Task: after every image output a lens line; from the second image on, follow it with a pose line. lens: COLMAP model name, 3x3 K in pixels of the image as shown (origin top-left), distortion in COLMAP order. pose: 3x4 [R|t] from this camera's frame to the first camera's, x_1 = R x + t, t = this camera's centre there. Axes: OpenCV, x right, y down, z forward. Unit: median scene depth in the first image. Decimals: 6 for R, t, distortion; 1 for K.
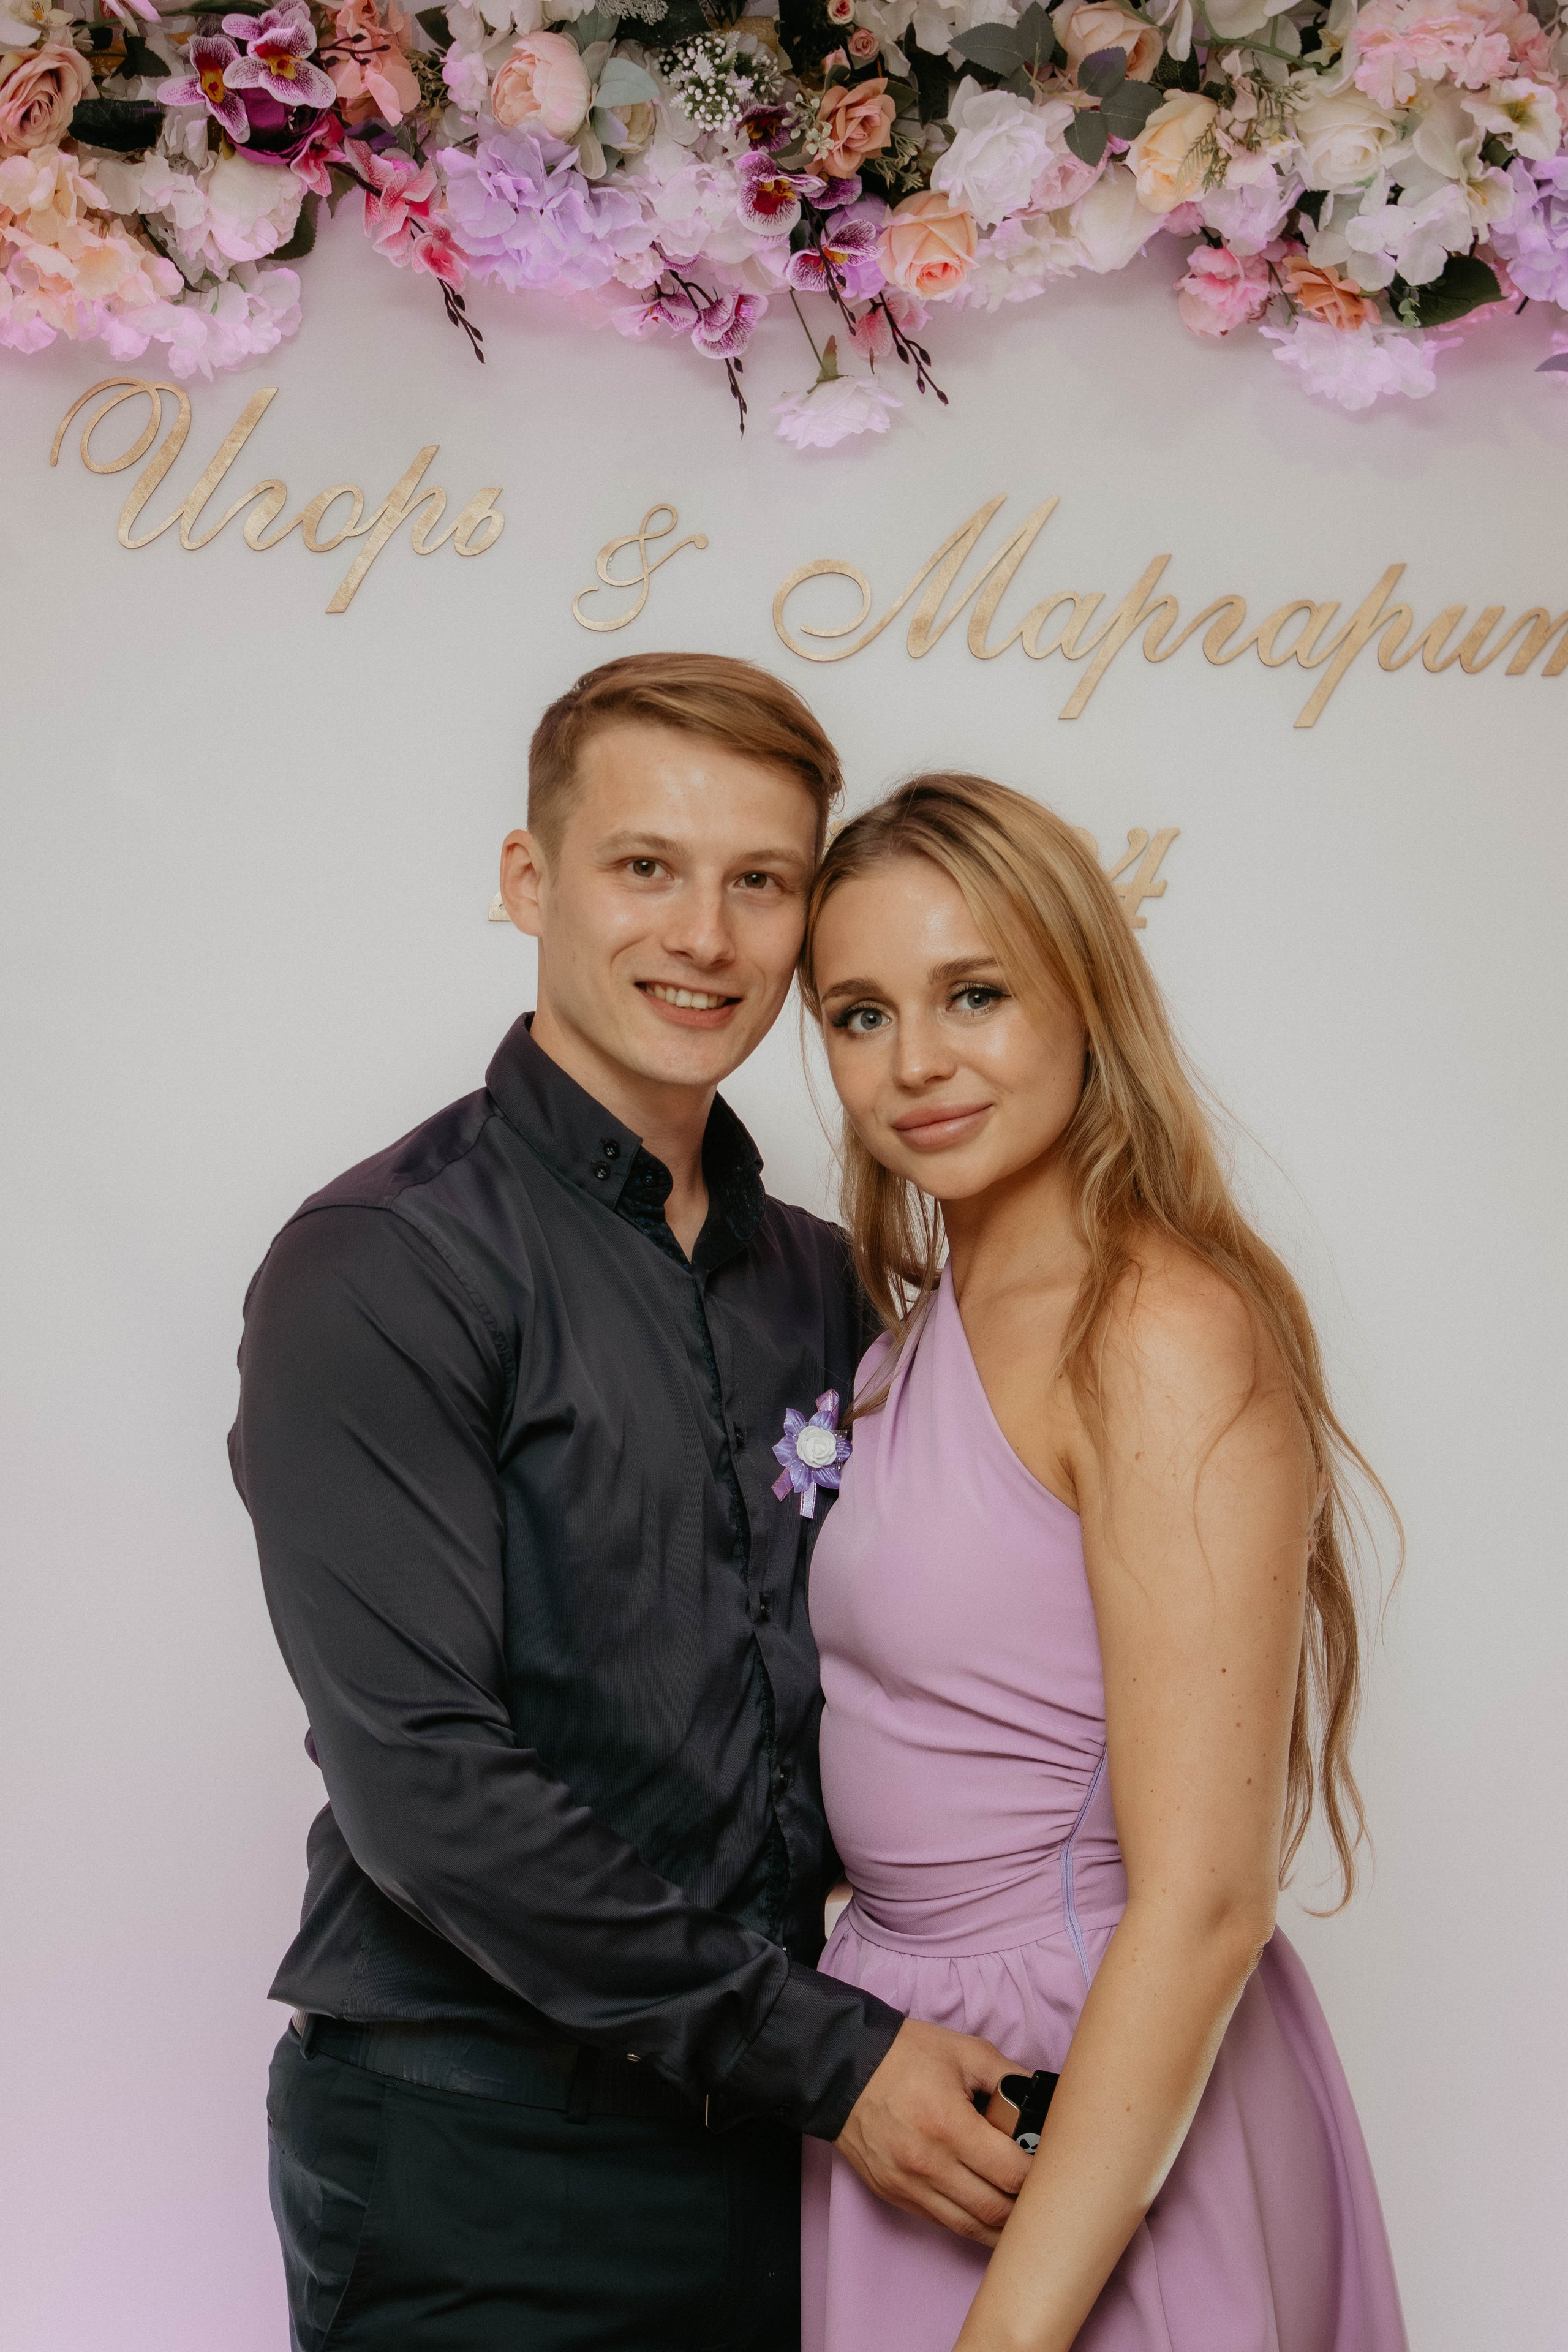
lens RADIAL K [[4647.5, 0, 797.8], [0, 4647.5, 1119.6], [0, 0, 1]] dist [0.085220, 0.000000]
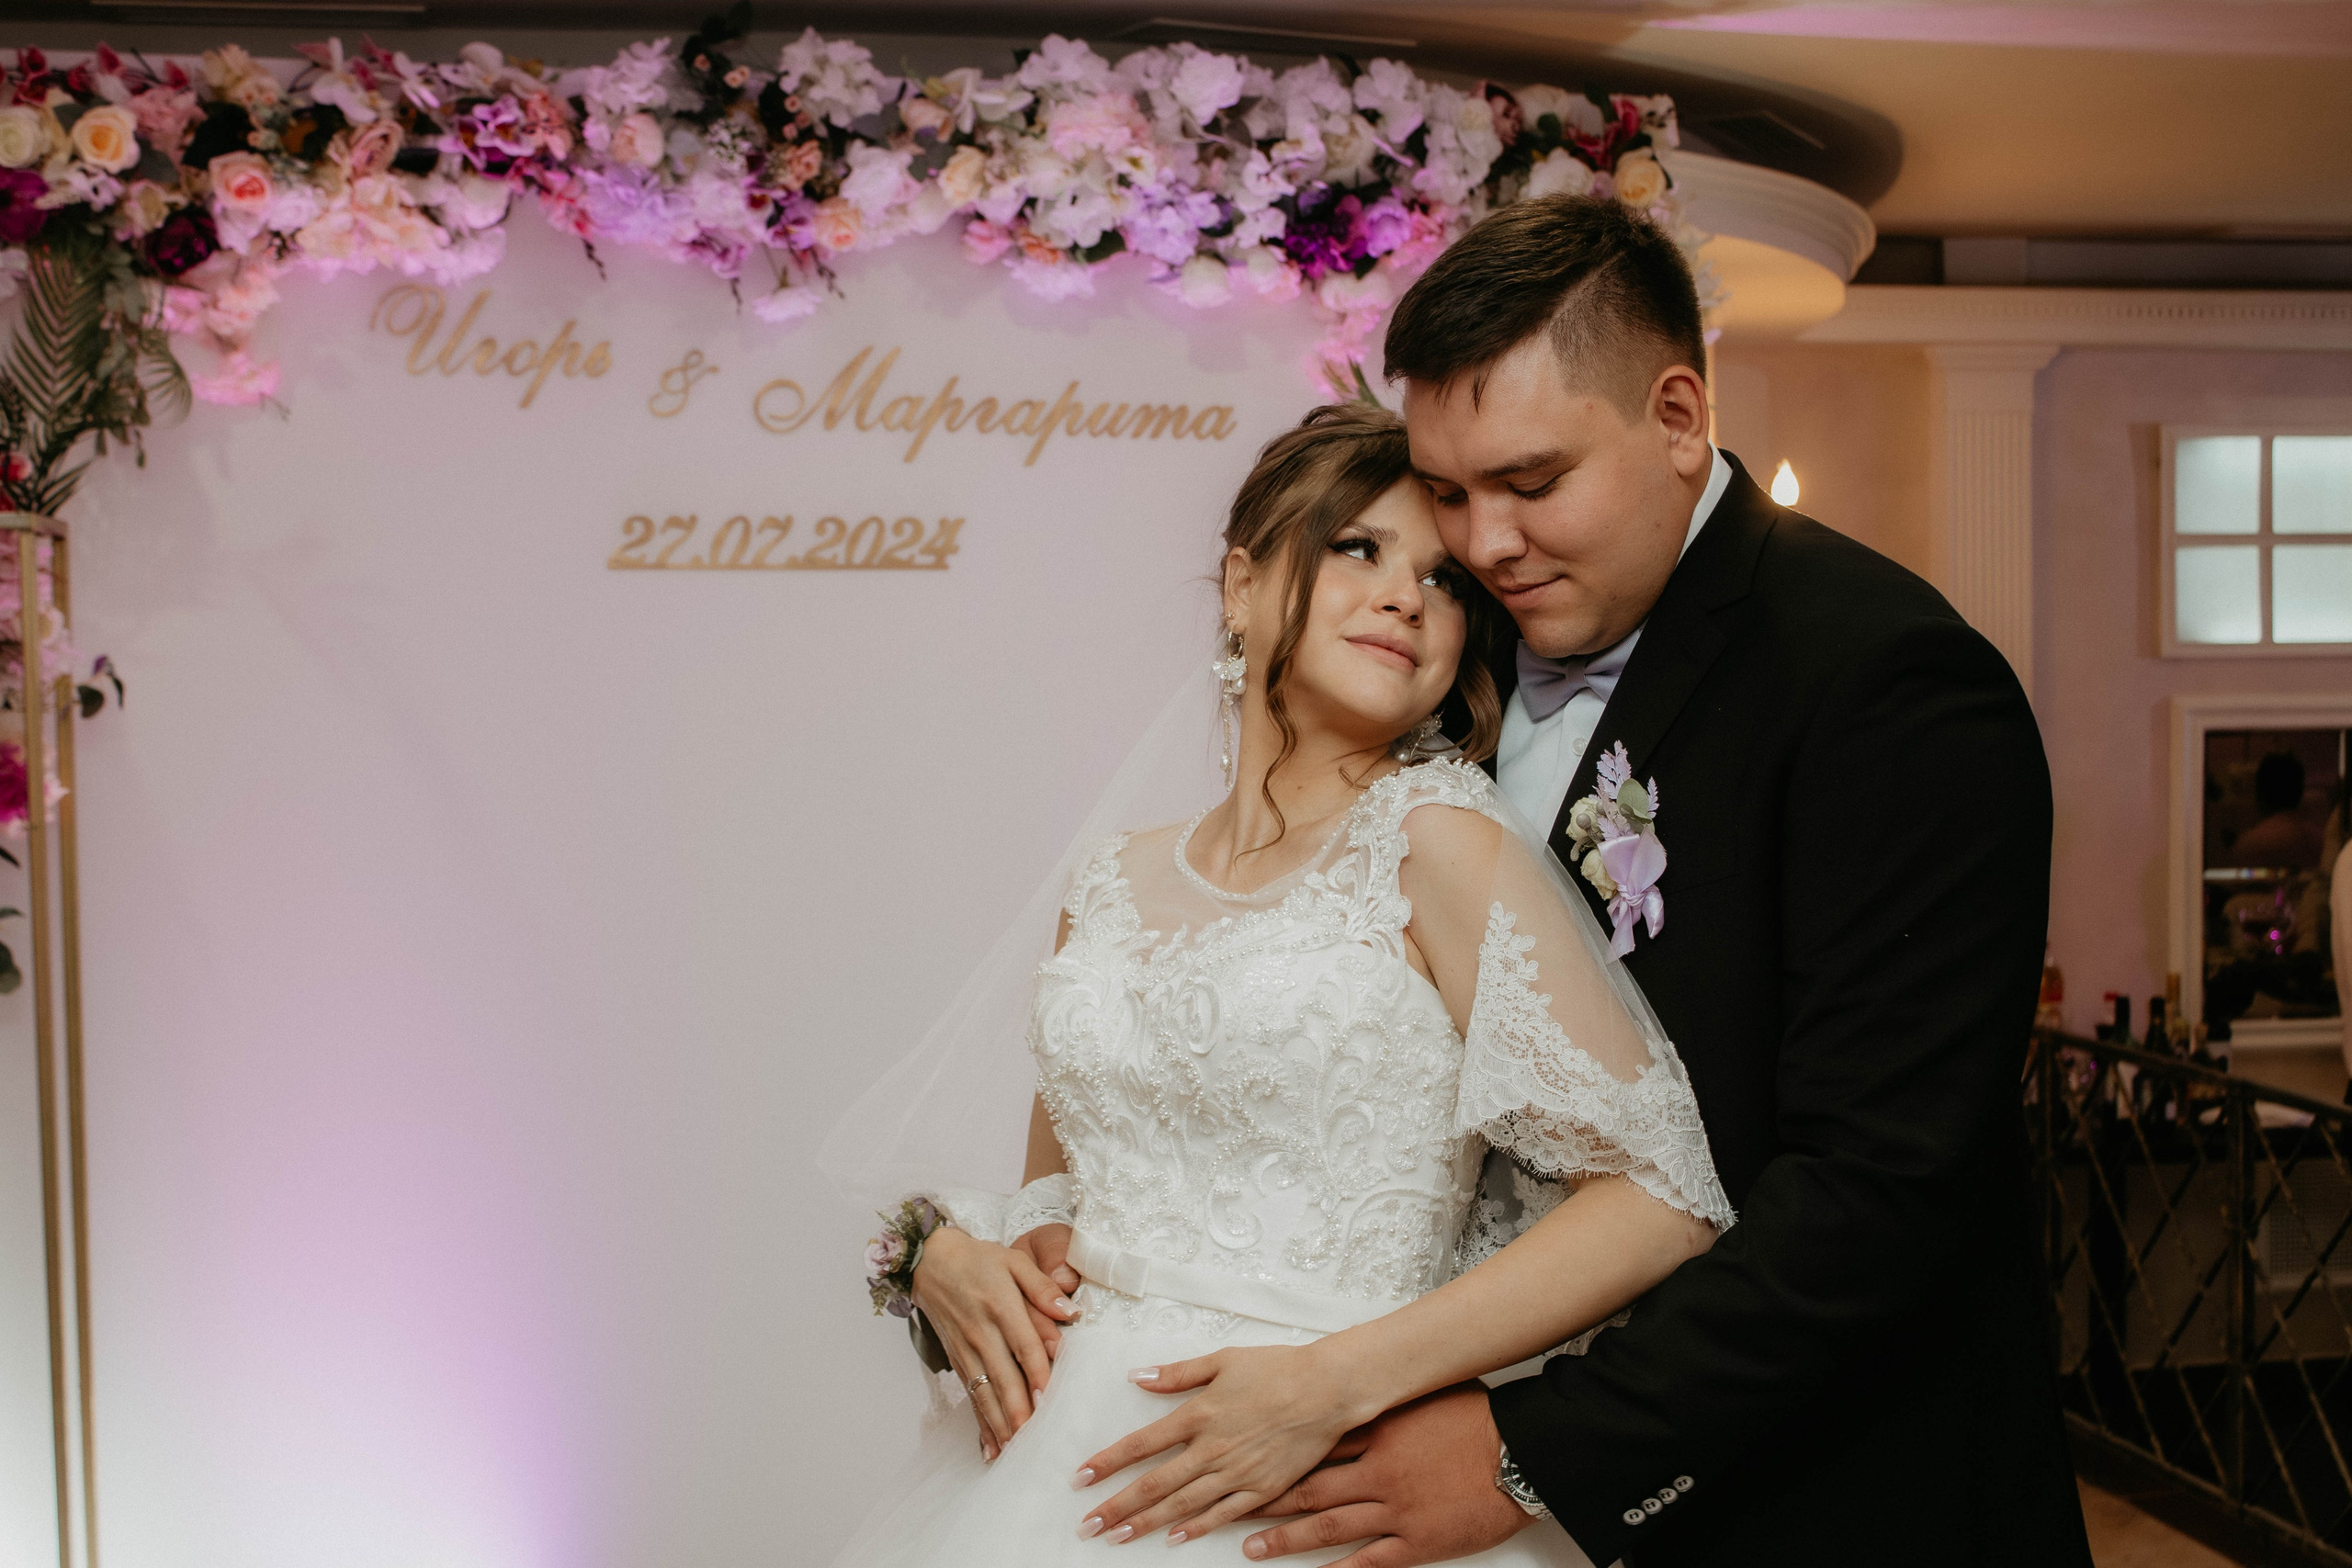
lens RADIAL K [[3415.9, 0, 1181.0], [0, 3415.9, 778.0], [0, 0, 1]] dist [-0.017187, 0.000000]
pose [[0.984413, -0.017111, 0.175040, -0.083576], [0.007527, 0.998443, 0.055266, -0.033393], [-0.175713, -0.053087, 0.983009, -0.435560]]
